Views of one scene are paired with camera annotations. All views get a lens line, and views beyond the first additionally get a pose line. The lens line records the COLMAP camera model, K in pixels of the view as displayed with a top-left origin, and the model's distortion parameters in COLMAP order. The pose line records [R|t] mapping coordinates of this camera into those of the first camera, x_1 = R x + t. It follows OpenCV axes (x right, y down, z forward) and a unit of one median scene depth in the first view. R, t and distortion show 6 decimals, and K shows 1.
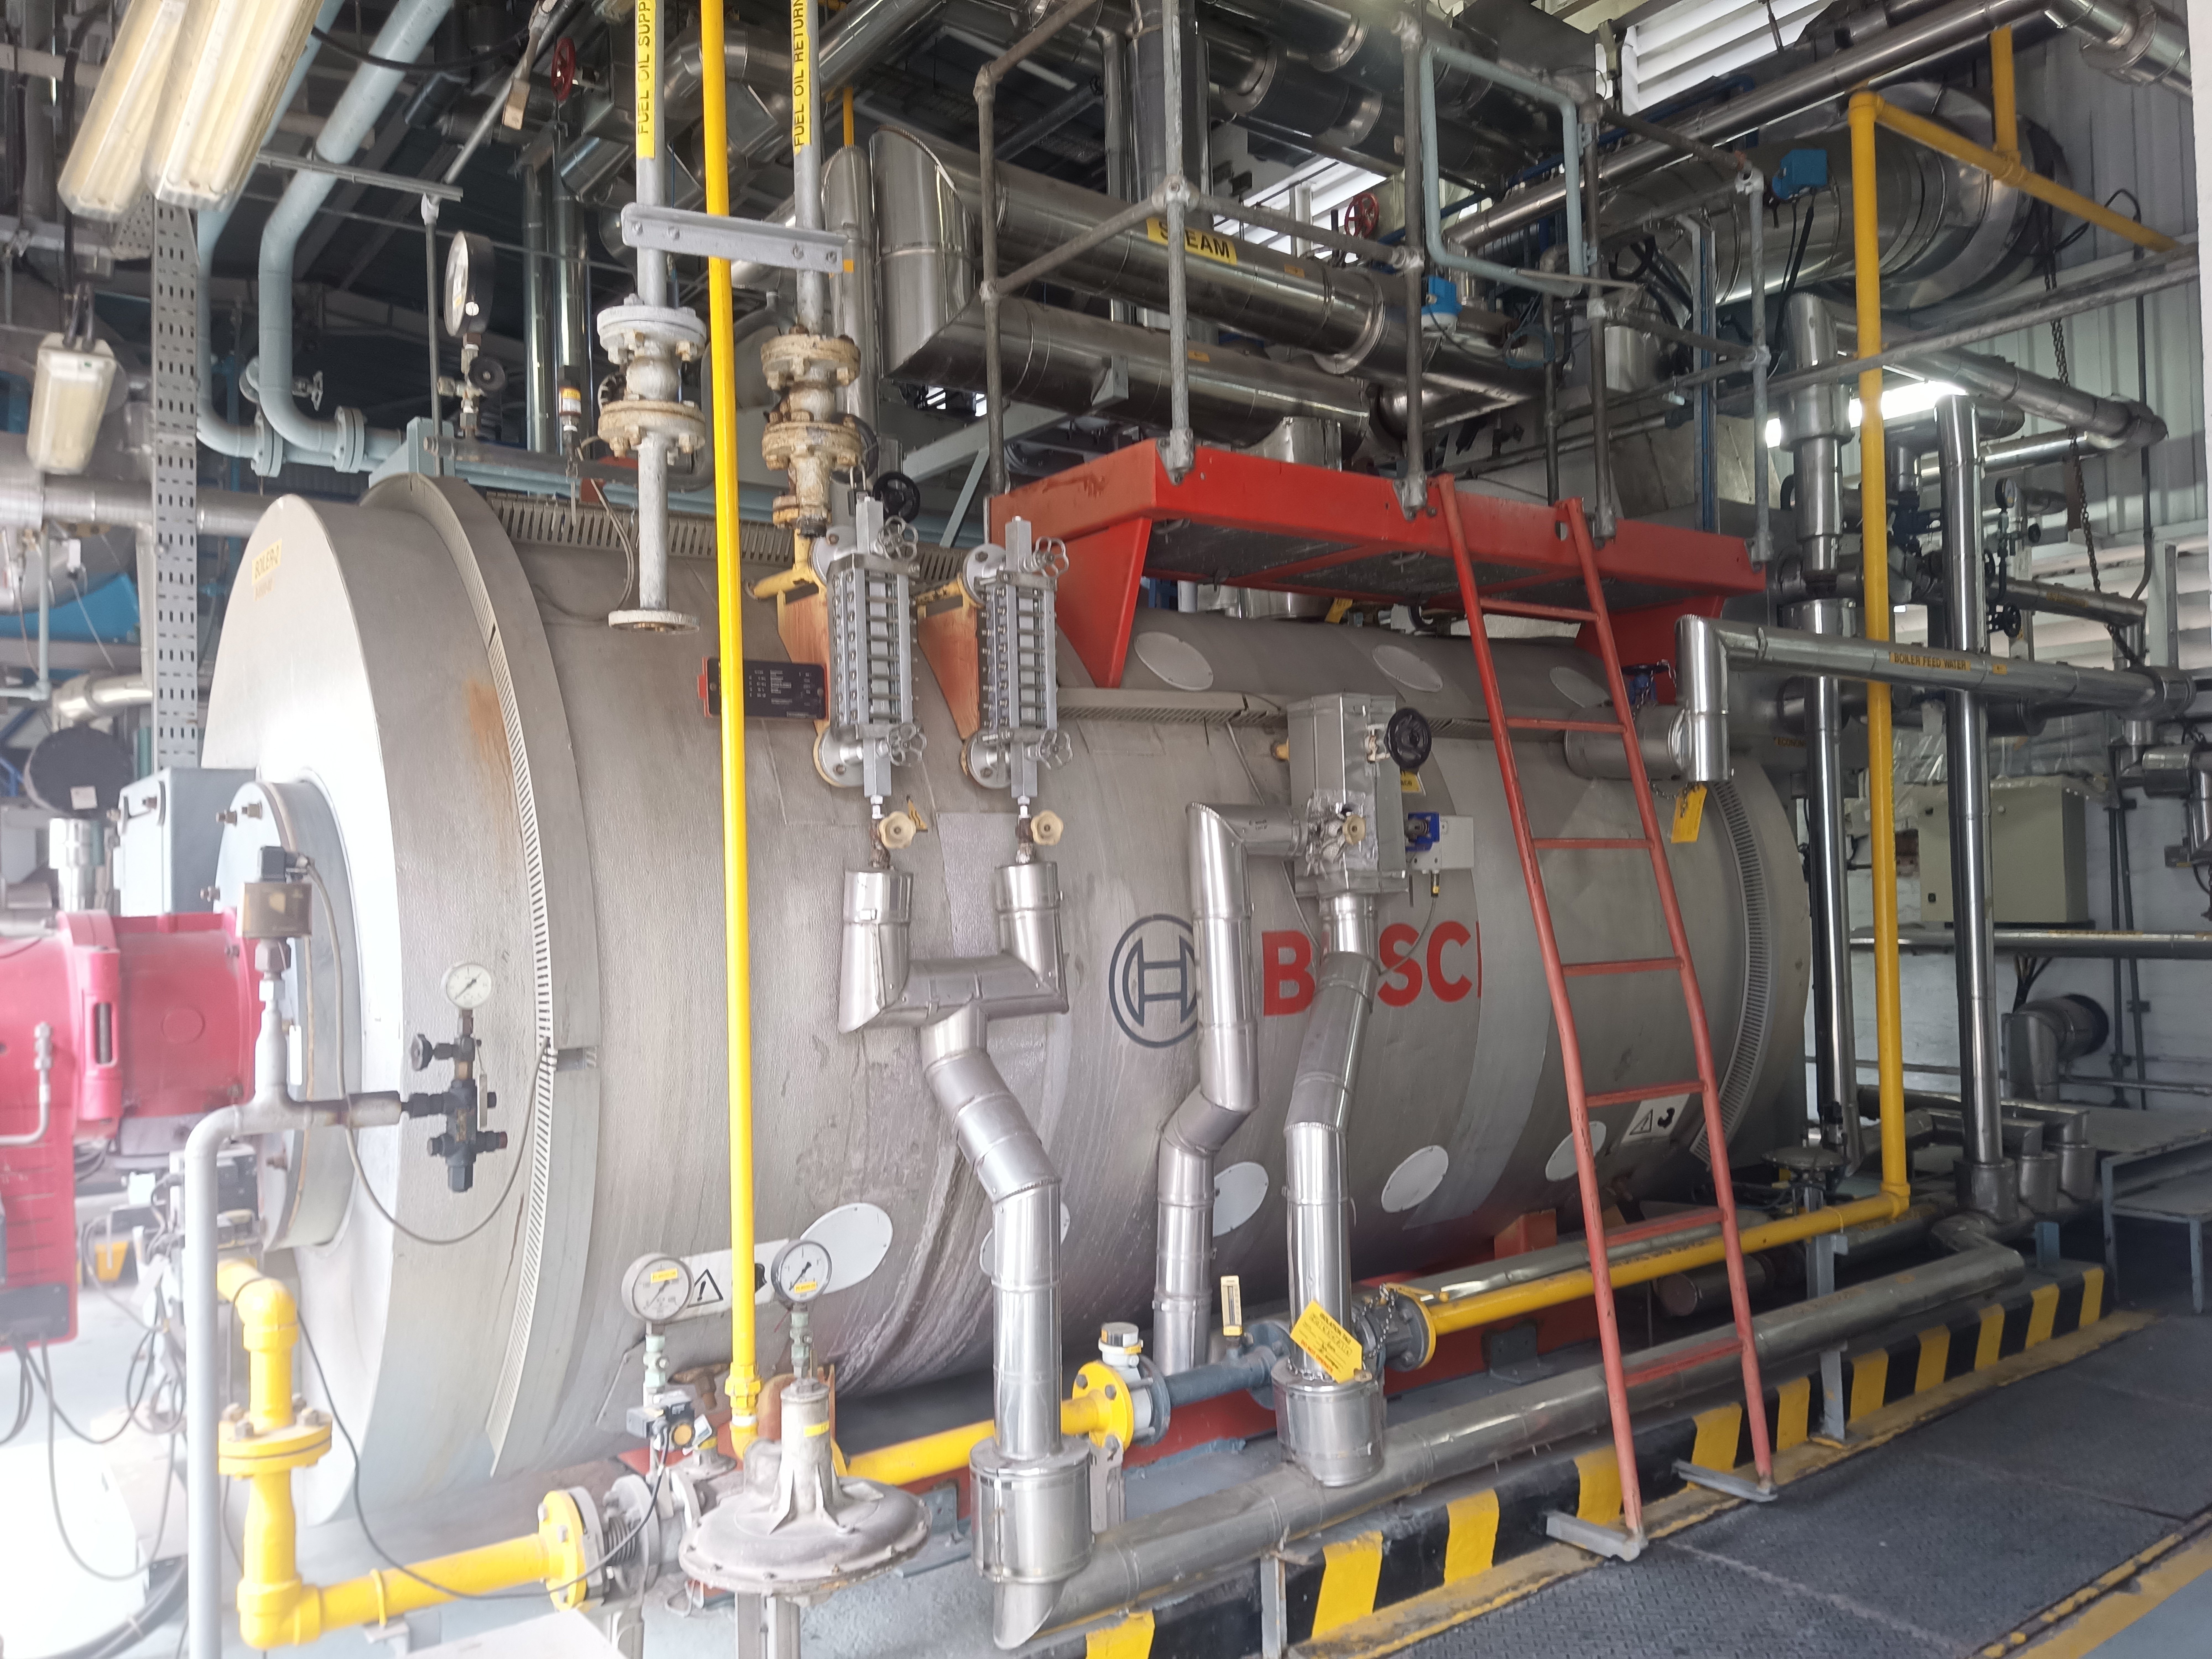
lens RADIAL K [[1623.7, 0, 1077.6], [0, 1623.7, 869.9], [0, 0, 1]] dist [0.043363, -0.054503]
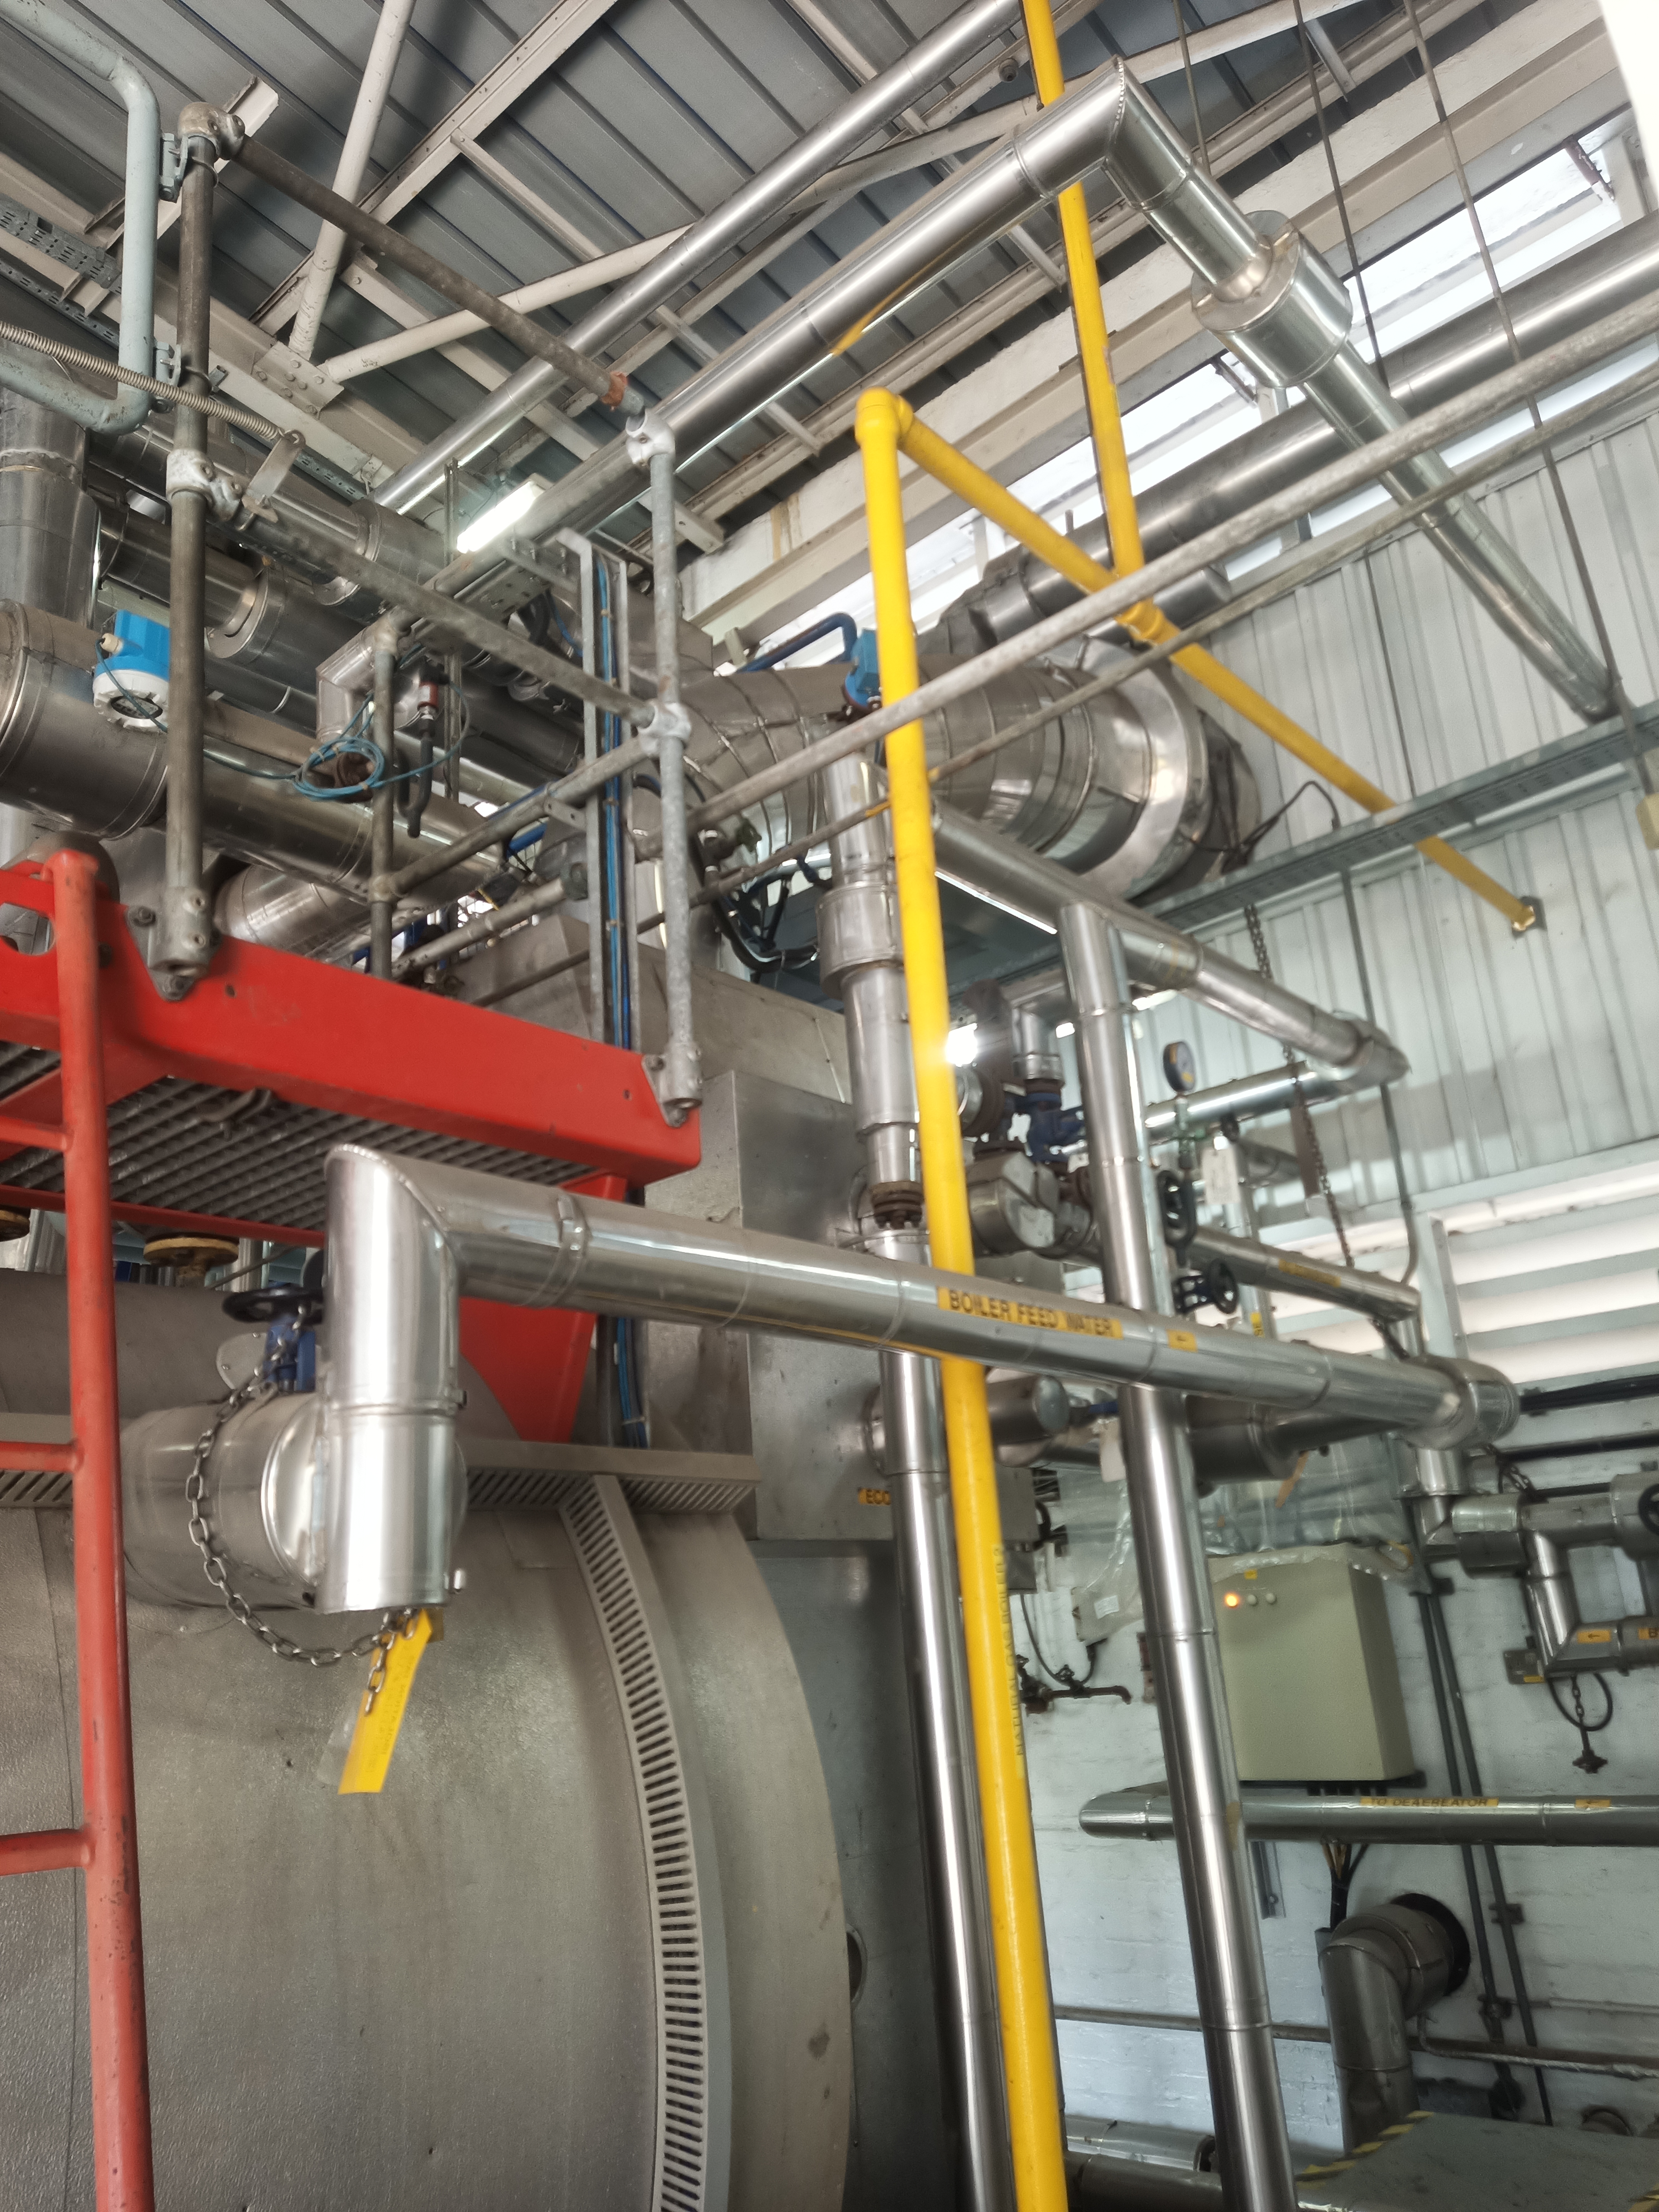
lens RADIAL K [[1623.7, 0, 773.2], [0, 1623.7, 1135.8], [0, 0, 1]] dist [0.043363, -0.054503]
pose [[0.979504, 0.025400, 0.199819, 0.245937], [0.036494, 0.953221, -0.300062, -0.026014], [-0.198093, 0.301204, 0.932757, 0.391375]]
